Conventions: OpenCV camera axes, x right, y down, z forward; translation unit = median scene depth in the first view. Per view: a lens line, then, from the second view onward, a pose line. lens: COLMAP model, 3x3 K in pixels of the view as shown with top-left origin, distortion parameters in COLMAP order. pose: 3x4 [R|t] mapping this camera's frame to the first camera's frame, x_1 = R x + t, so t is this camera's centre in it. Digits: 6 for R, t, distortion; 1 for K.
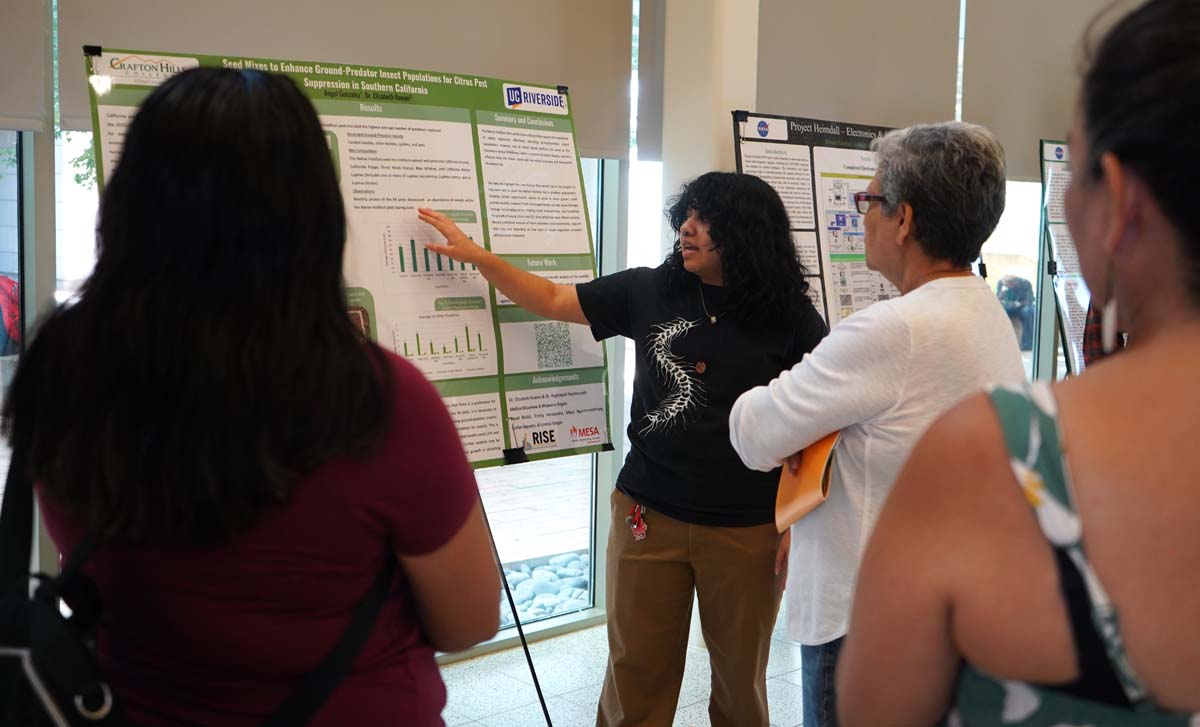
lens RADIAL K [[1366.2, 0, 600.0], [0, 1366.2, 363.5], [0, 0, 1]] dist [-0.065160, 0.023375]
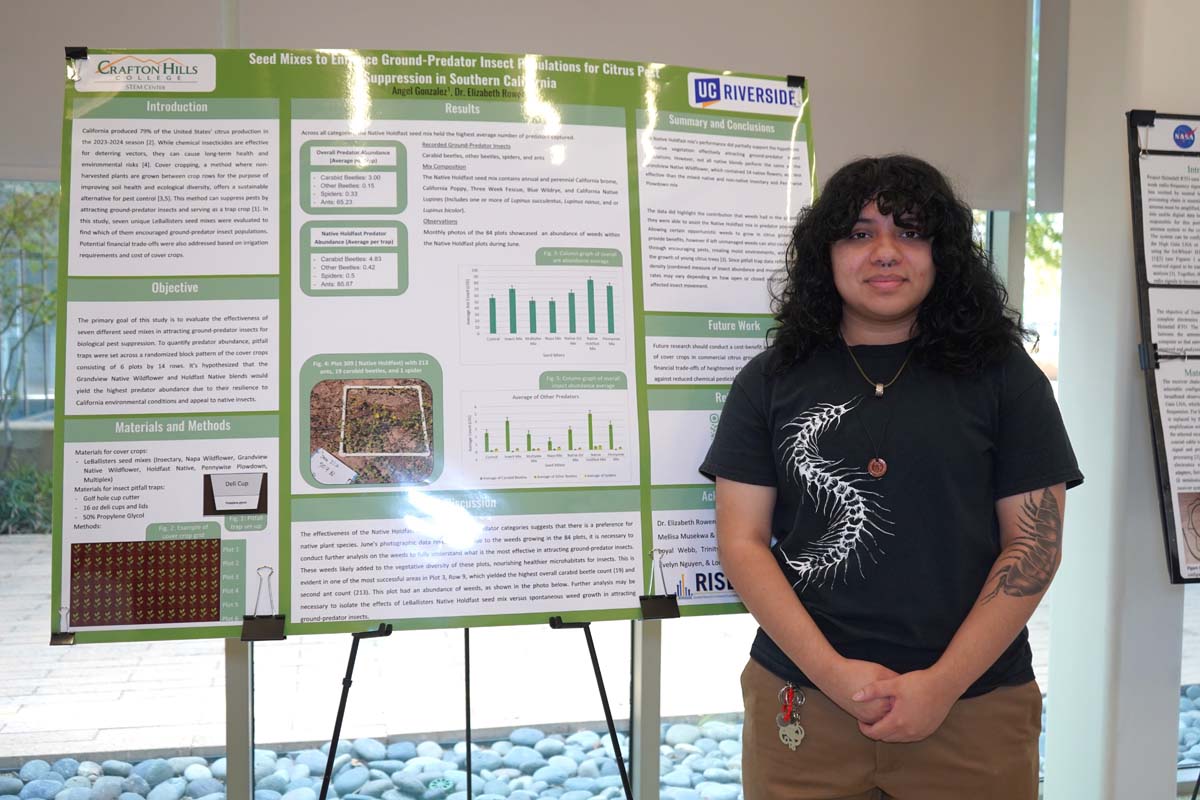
lens RADIAL K [[1141.9, 0, 600.0], [0, 1141.9, 400.0], [0, 0, 1]] dist [-0.028847, 0.134538]
pose [[0.874073, 0.019024, -0.485422, 0.185421], [-0.044611, 0.998154, -0.041211, -0.010018], [0.483742, 0.057677, 0.873308, 0.487465]]
